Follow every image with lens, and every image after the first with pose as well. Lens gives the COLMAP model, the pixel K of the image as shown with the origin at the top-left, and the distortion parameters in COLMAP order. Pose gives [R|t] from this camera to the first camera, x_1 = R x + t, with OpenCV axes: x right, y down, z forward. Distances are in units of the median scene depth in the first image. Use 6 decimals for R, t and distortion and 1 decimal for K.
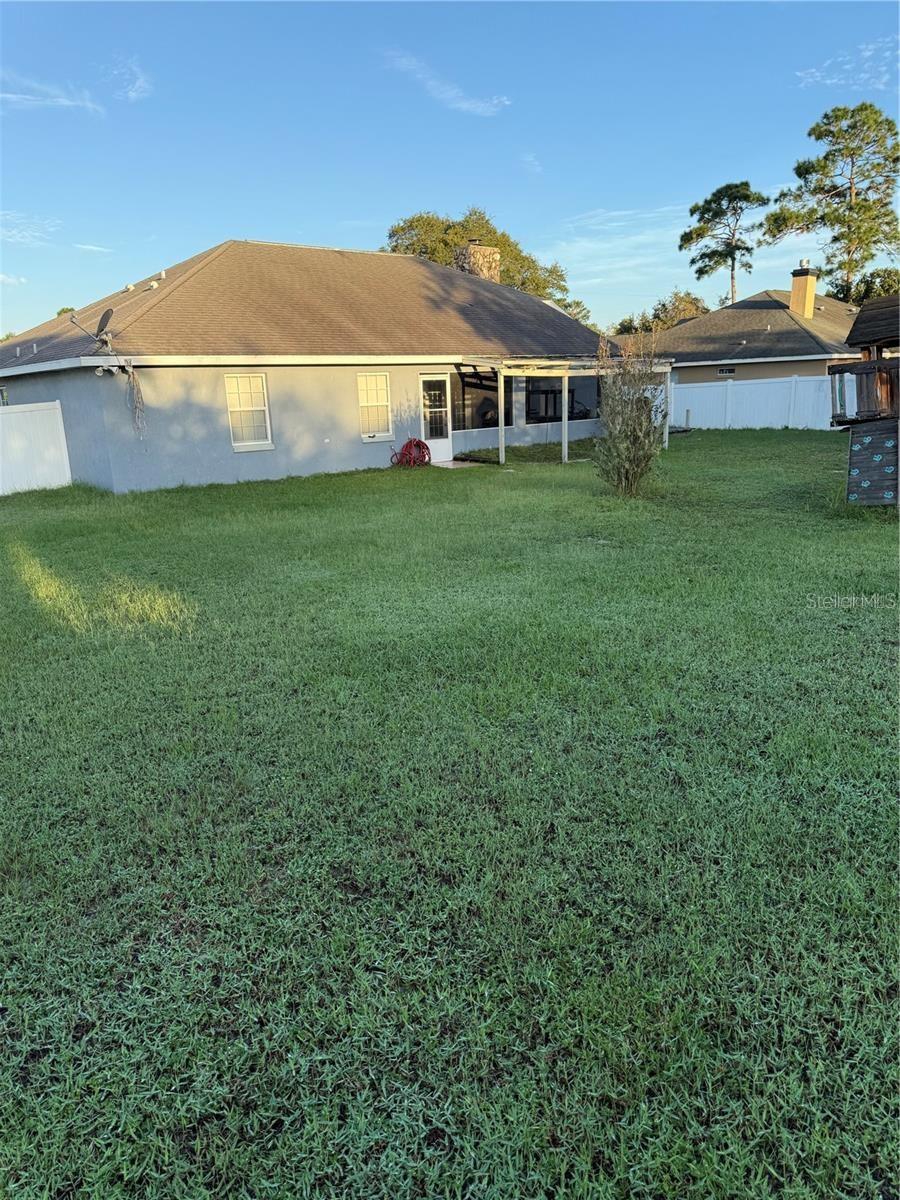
lens RADIAL K [[845.0, 0, 444.9], [0, 845.0, 596.8], [0, 0, 1]] dist [0.027651, -0.016796]
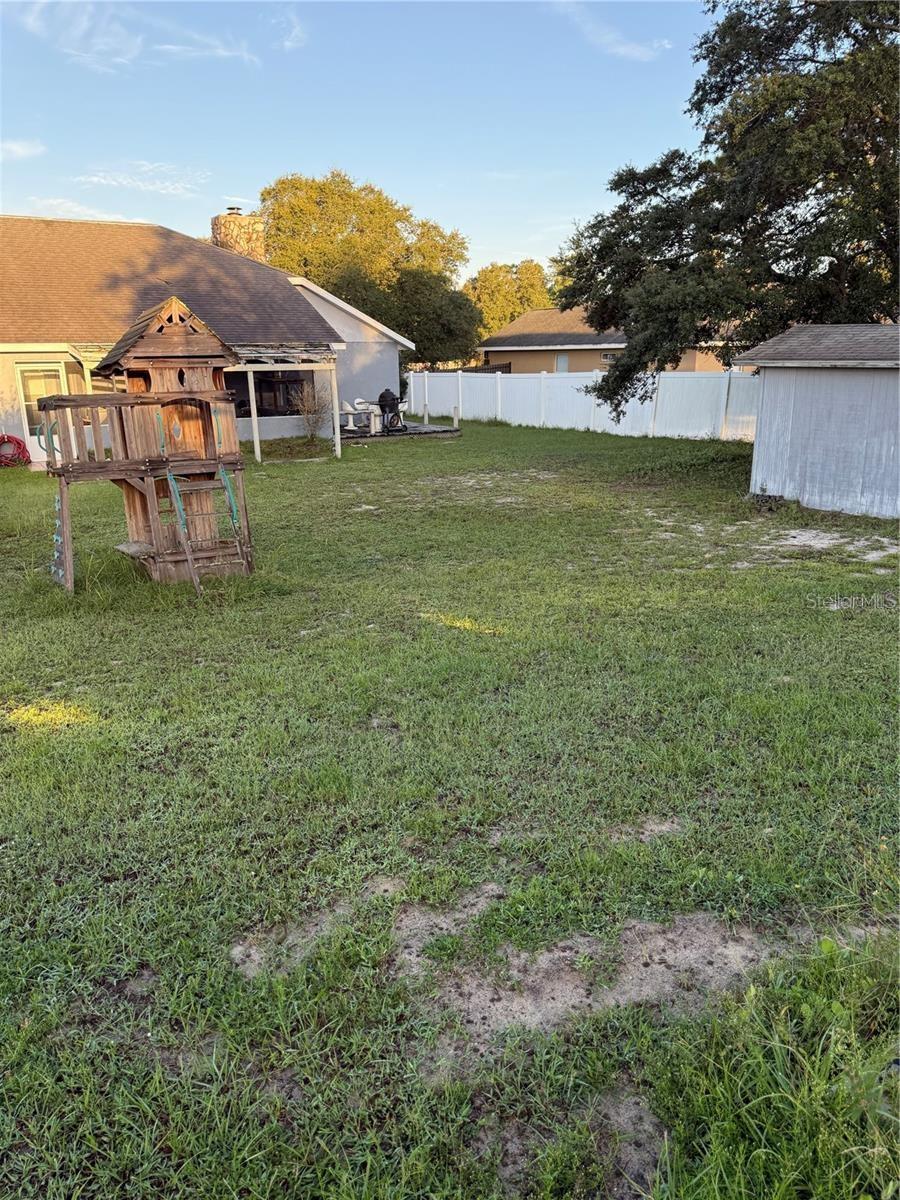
lens RADIAL K [[845.0, 0, 456.5], [0, 845.0, 600.4], [0, 0, 1]] dist [0.027651, -0.016796]
pose [[0.990148, 0.066530, -0.123208, 0.497269], [-0.060454, 0.996794, 0.052419, -0.077815], [0.126300, -0.044454, 0.990995, 0.134832]]
